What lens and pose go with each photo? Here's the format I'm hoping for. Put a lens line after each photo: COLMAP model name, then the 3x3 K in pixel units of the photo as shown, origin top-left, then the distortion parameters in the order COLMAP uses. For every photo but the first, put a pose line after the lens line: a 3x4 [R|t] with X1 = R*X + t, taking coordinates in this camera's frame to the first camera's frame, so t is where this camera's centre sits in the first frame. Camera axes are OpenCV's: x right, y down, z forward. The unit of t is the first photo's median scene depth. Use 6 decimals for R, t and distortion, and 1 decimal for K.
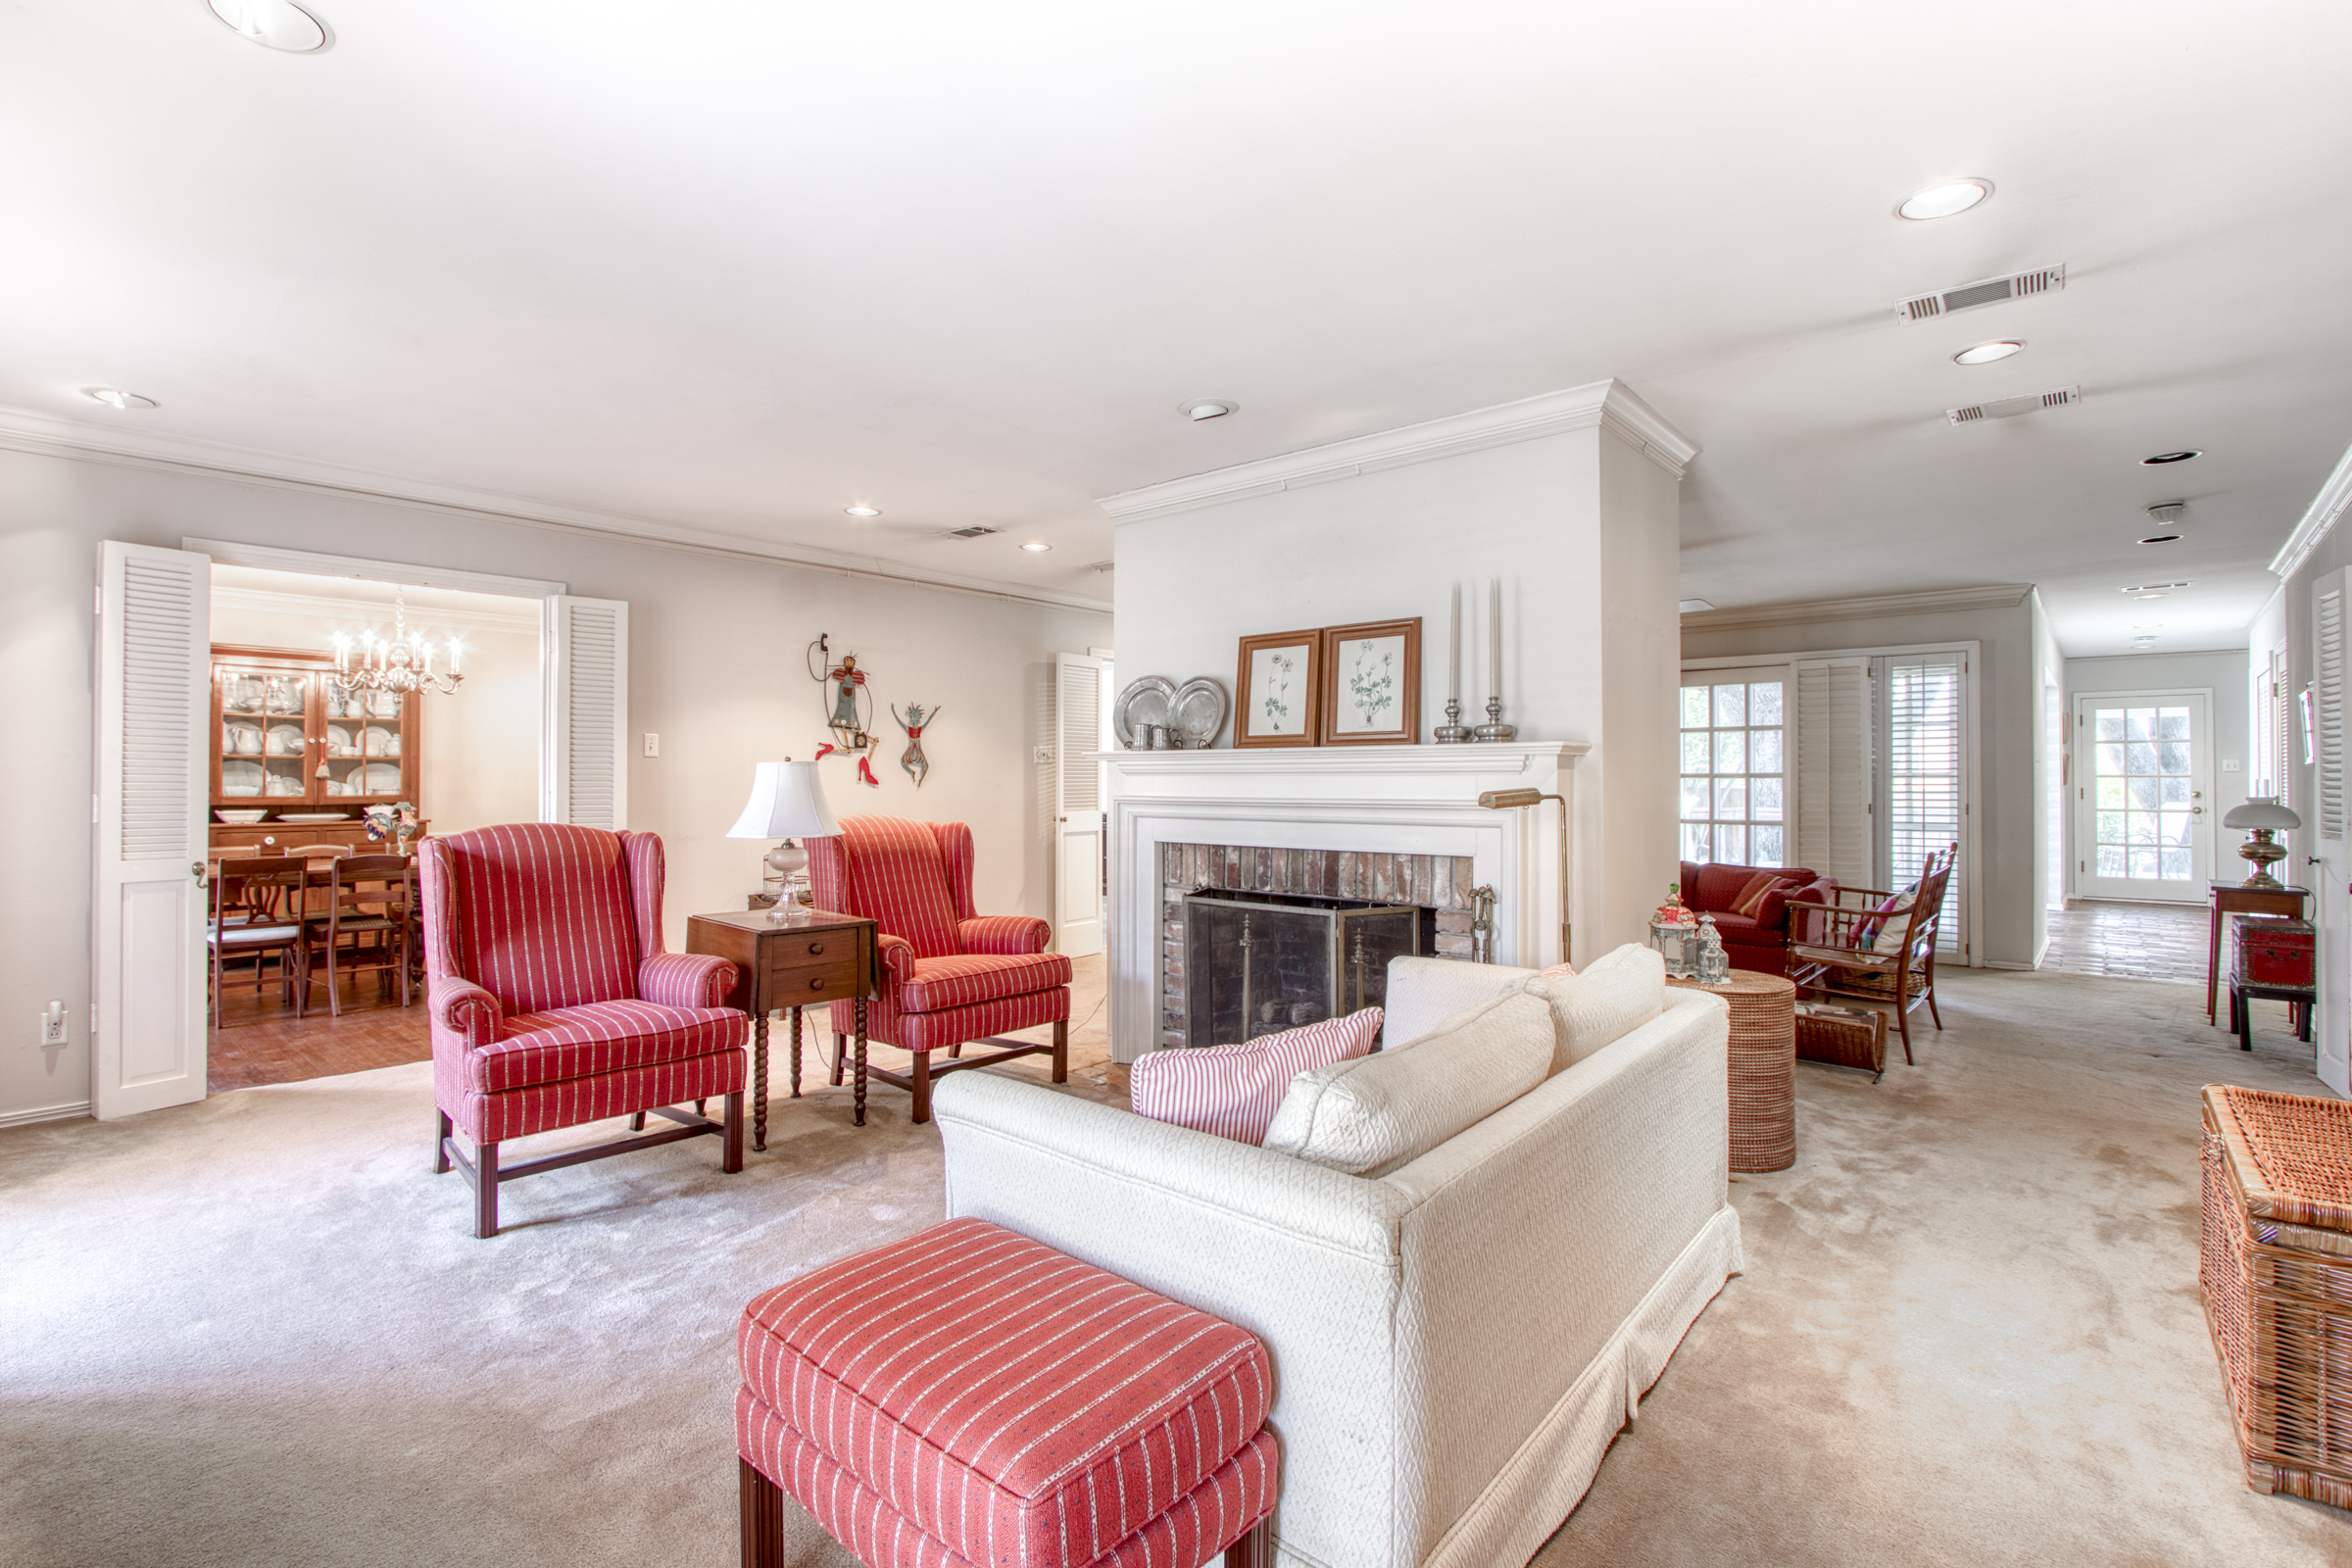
lens RADIAL K [[1082.7, 0, 1145.2], [0, 1082.7, 774.0], [0, 0, 1]] dist [-0.011357, 0.000847]
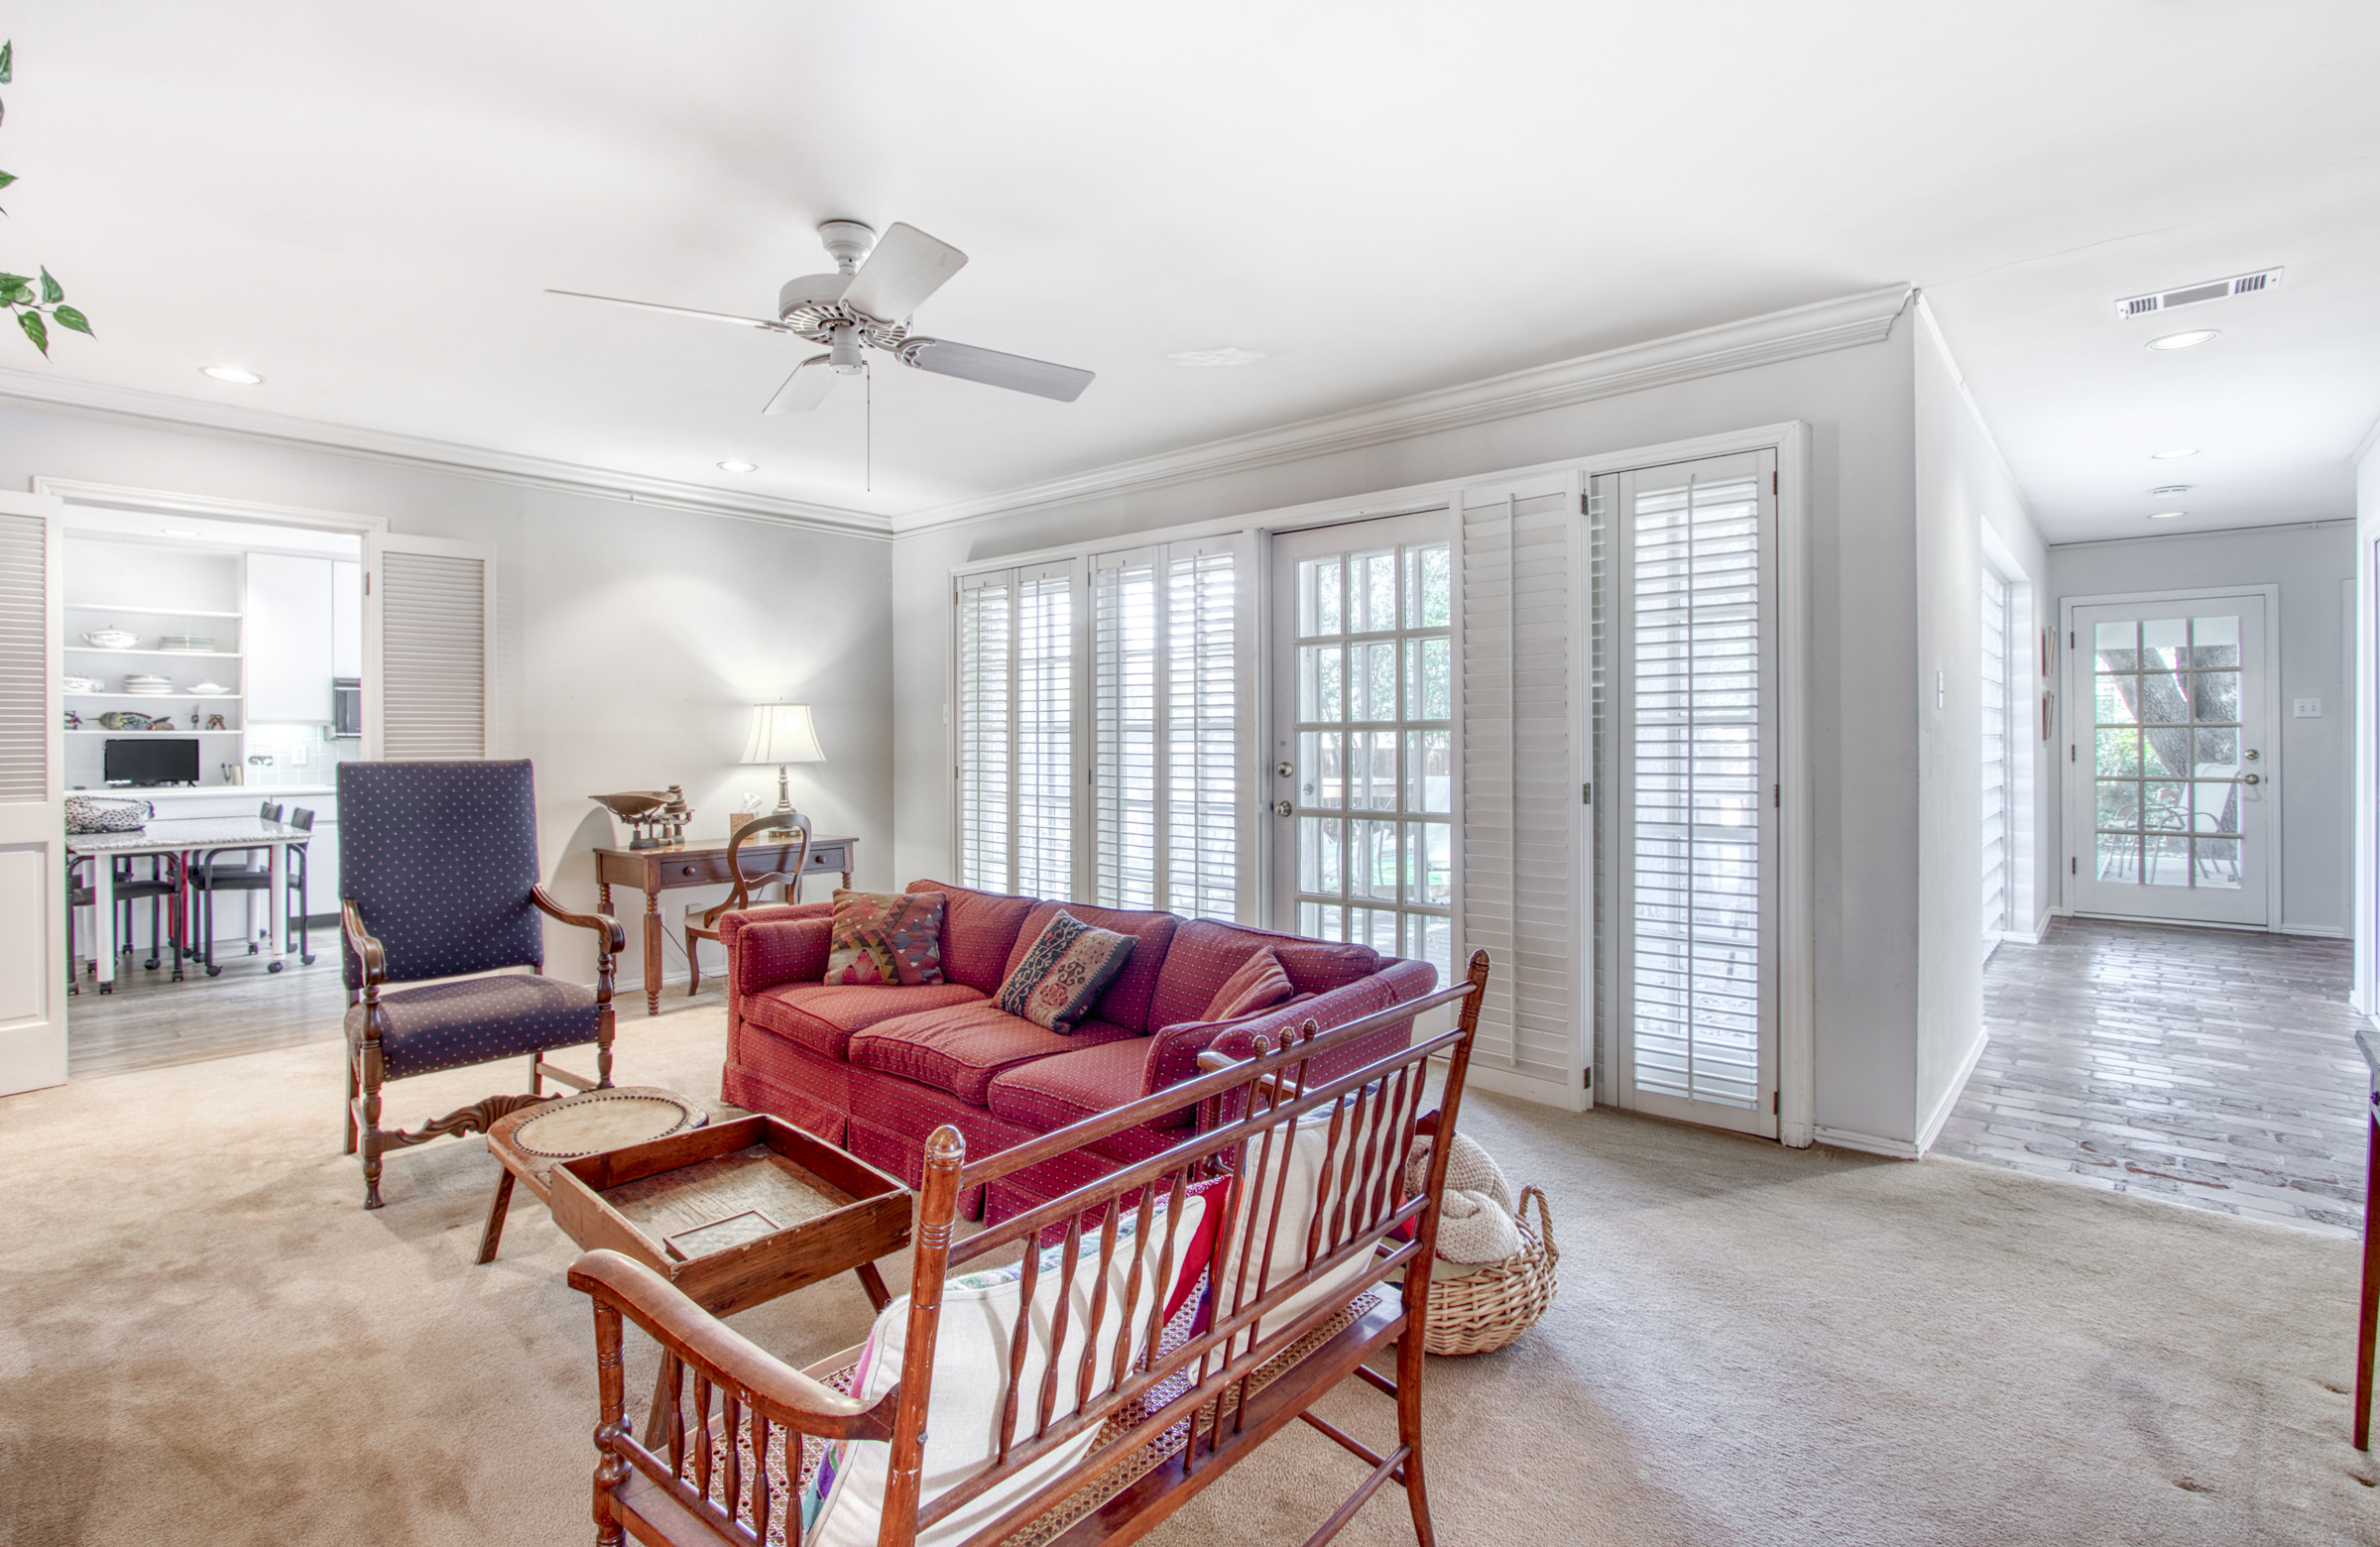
lens RADIAL K [[1107.9, 0, 1142.0], [0, 1107.9, 739.7], [0, 0, 1]] dist [-0.014816, 0.000277]
pose [[0.999973, -0.004538, -0.005751, 0.407798], [0.004576, 0.999968, 0.006541, 0.003927], [0.005721, -0.006567, 0.999962, 0.435597]]
